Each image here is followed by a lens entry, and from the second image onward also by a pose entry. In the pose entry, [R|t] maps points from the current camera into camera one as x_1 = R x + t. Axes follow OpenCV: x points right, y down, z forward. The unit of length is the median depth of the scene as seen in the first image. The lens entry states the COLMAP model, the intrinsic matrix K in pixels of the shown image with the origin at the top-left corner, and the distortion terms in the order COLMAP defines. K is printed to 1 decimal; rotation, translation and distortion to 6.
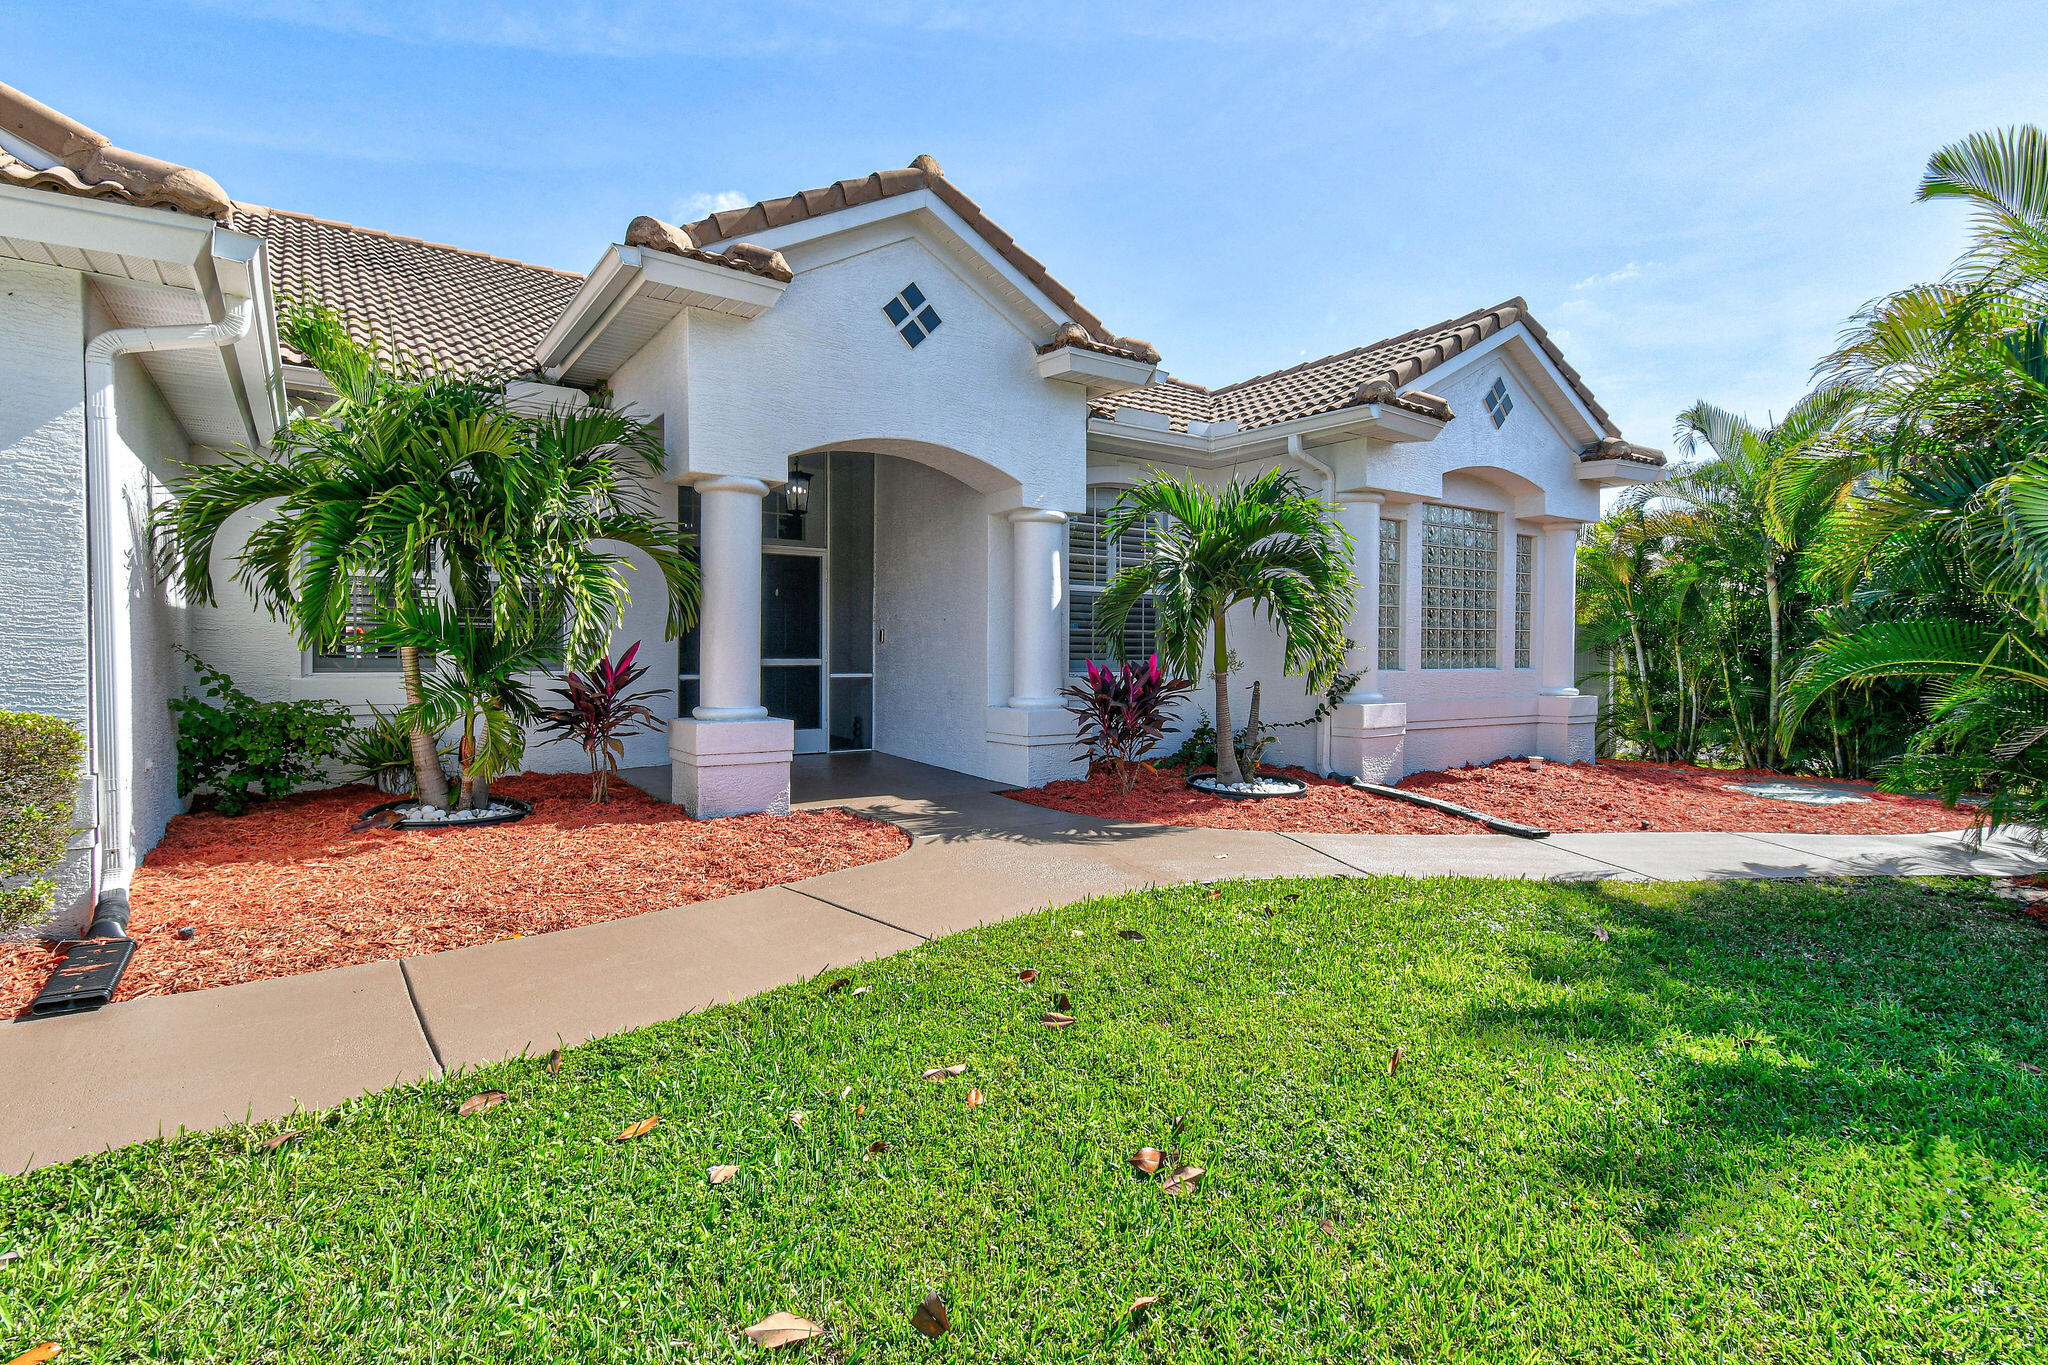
lens RADIAL K [[981.3, 0, 1036.7], [0, 981.3, 666.1], [0, 0, 1]] dist [0.006027, -0.001530]
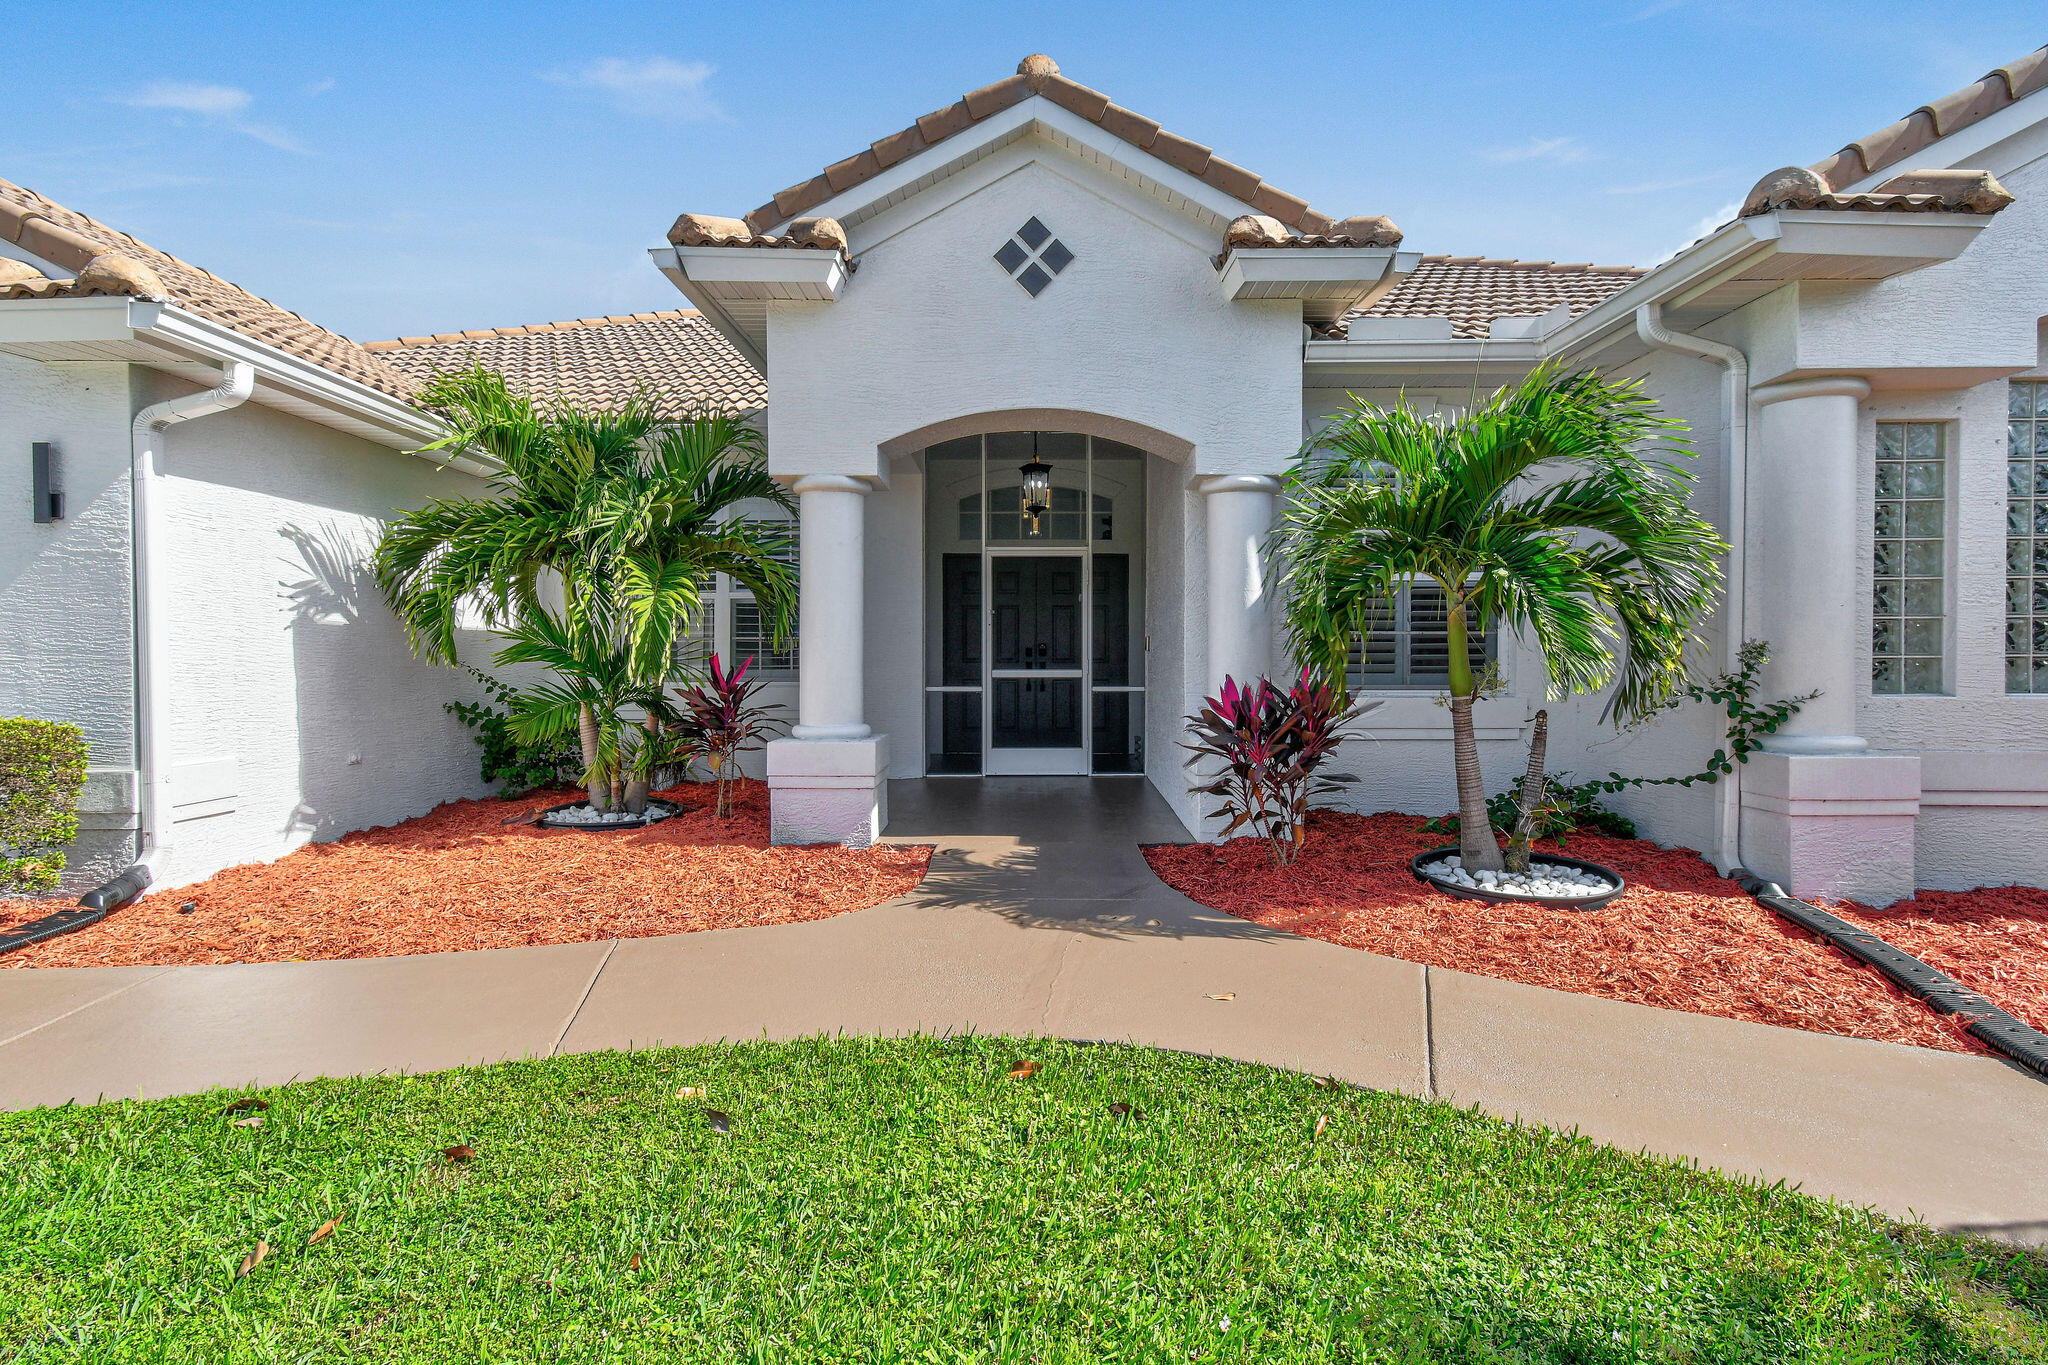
lens RADIAL K [[976.0, 0, 1026.0], [0, 976.0, 670.1], [0, 0, 1]] dist [0.020615, -0.000630]
pose [[0.818212, 0.004087, -0.574902, 0.322679], [-0.004401, 0.999990, 0.000845, -0.009926], [0.574899, 0.001839, 0.818222, 0.303971]]
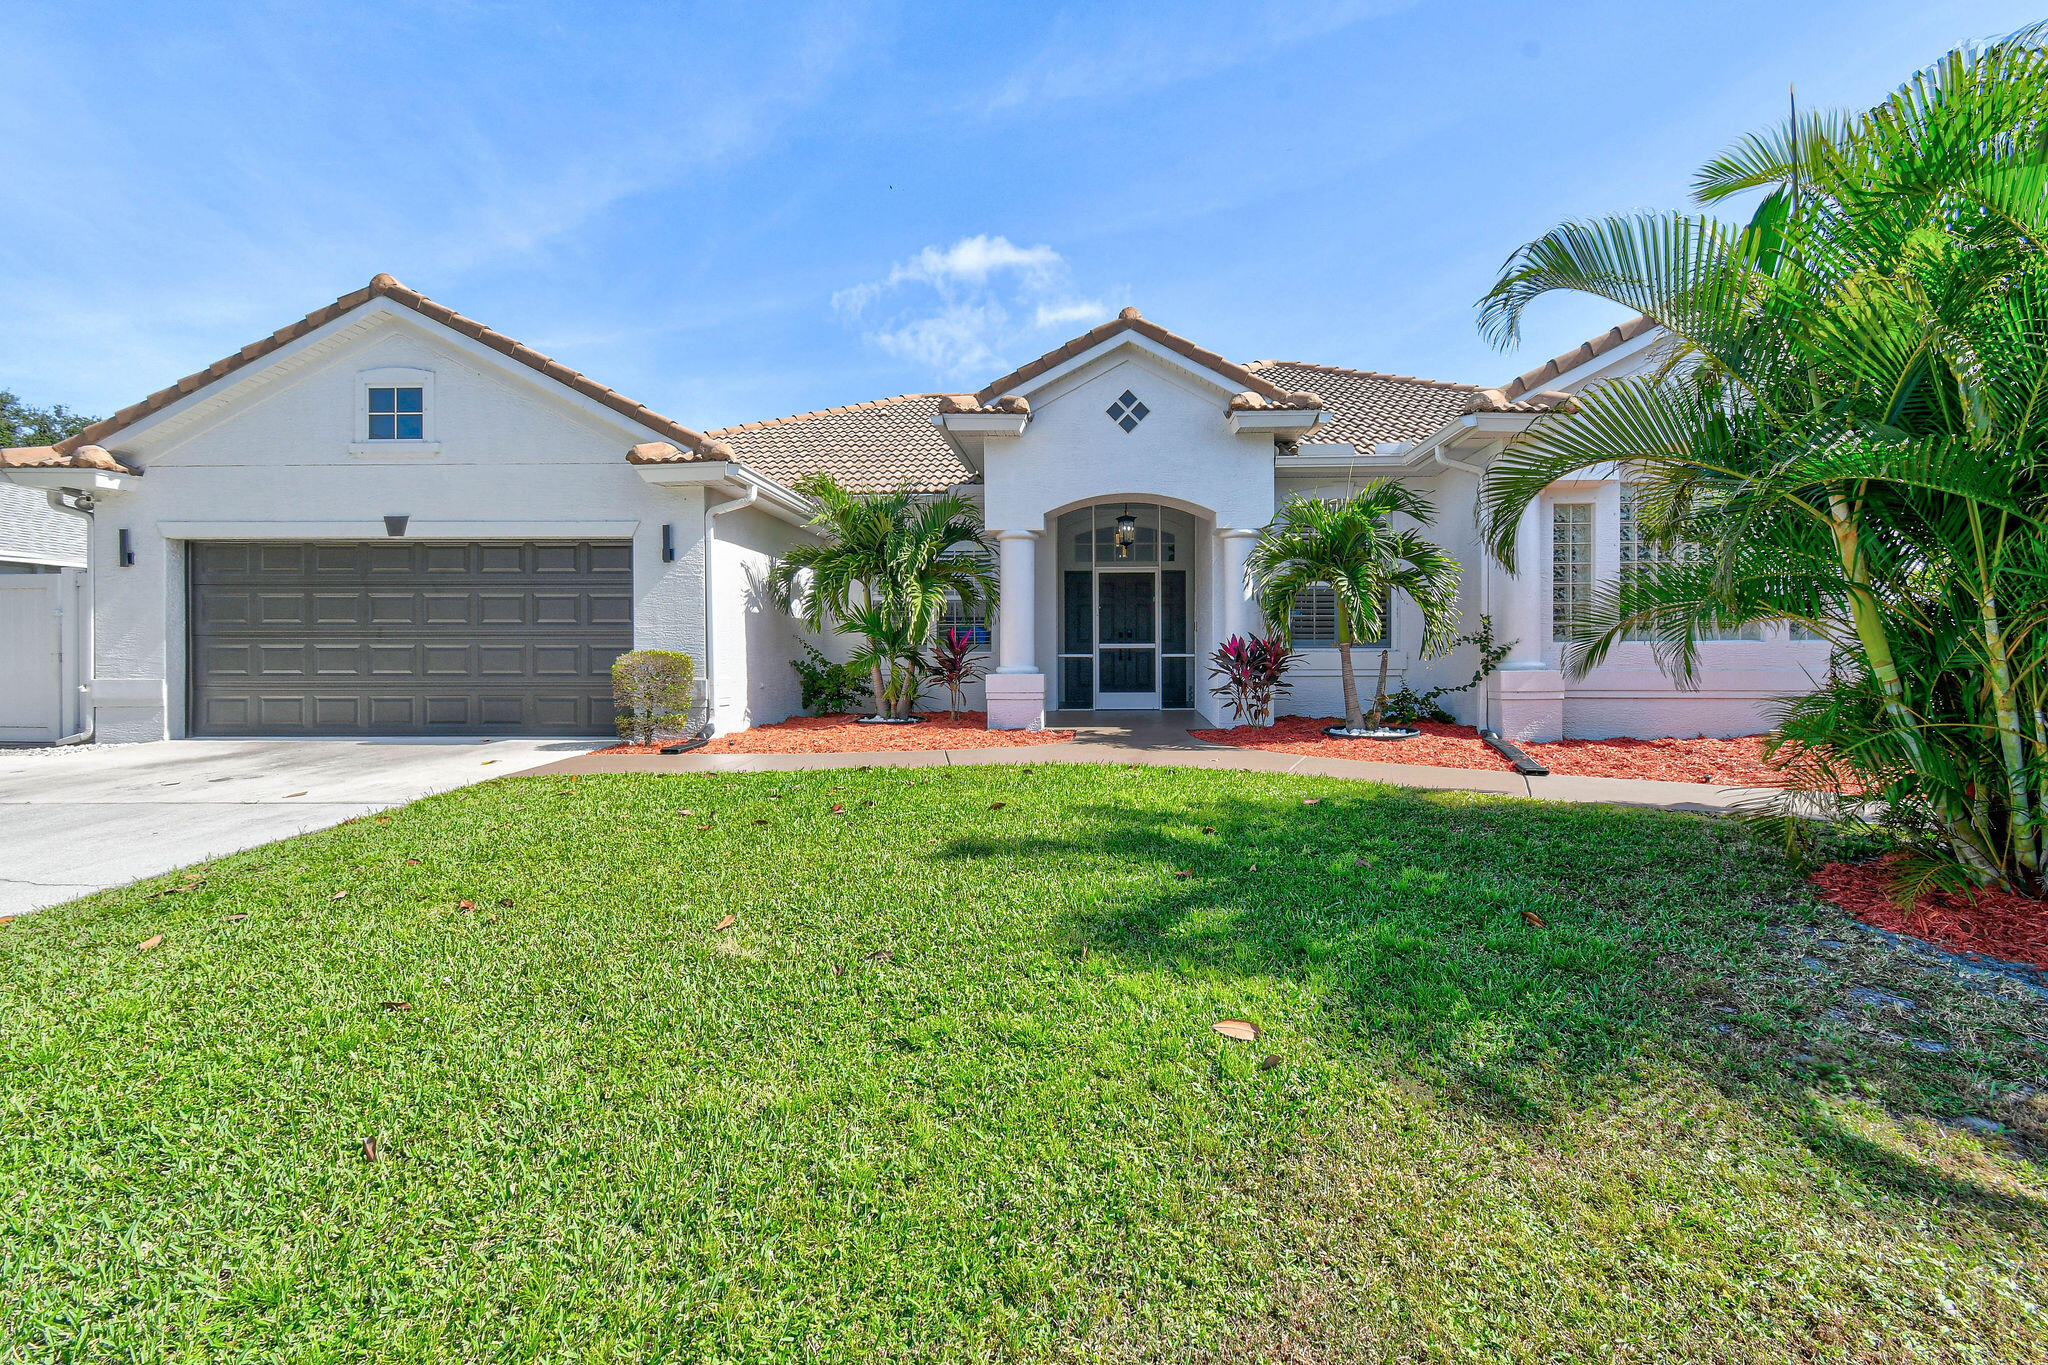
lens RADIAL K [[905.6, 0, 1088.3], [0, 905.6, 671.5], [0, 0, 1]] dist [-0.003888, -0.000058]
pose [[0.807743, -0.001784, -0.589532, 0.612900], [0.000152, 0.999996, -0.002818, 0.047036], [0.589535, 0.002187, 0.807740, -0.159787]]
